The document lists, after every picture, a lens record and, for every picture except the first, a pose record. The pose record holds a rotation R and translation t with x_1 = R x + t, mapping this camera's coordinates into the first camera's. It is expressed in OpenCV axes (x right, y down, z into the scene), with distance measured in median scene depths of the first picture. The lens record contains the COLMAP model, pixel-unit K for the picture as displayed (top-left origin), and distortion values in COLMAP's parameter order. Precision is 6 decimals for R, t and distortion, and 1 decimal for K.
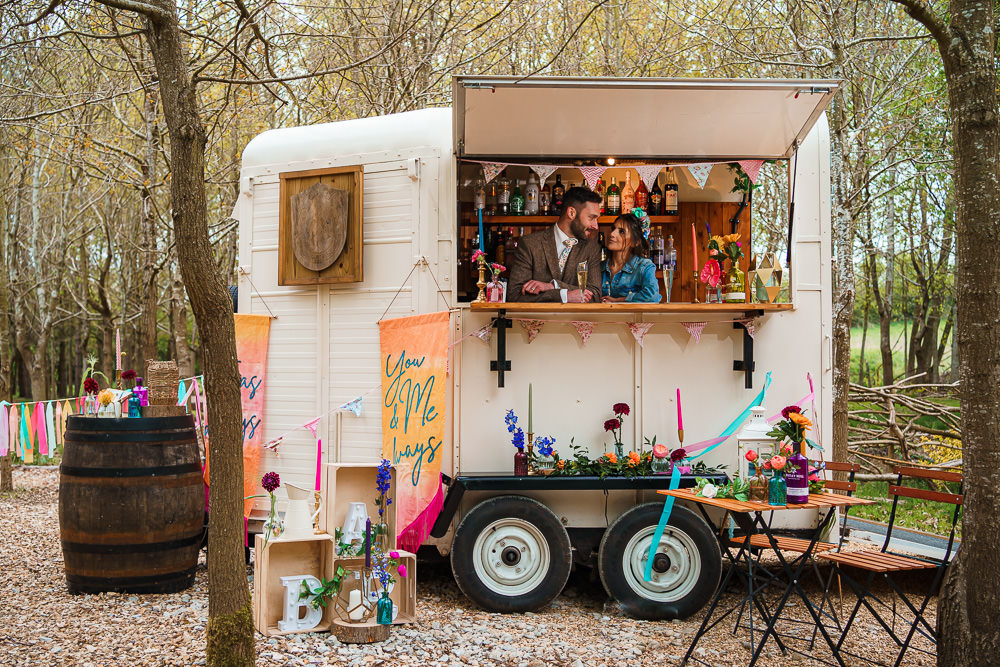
lens RADIAL K [[1055.7, 0, 499.0], [0, 1055.7, 333.3], [0, 0, 1]] dist [0.010823, 0.000000]
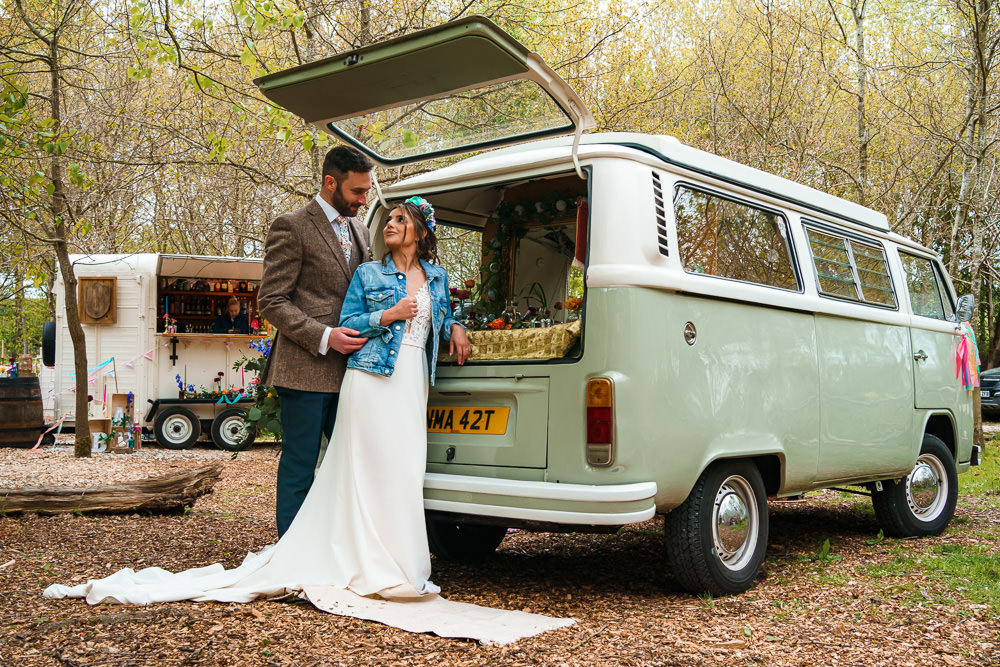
lens RADIAL K [[1055.7, 0, 497.3], [0, 1055.7, 333.3], [0, 0, 1]] dist [0.010823, 0.000000]
pose [[0.951787, 0.013570, 0.306461, -0.039920], [-0.020512, 0.999601, 0.019444, -0.098582], [-0.306074, -0.024793, 0.951685, -1.768240]]
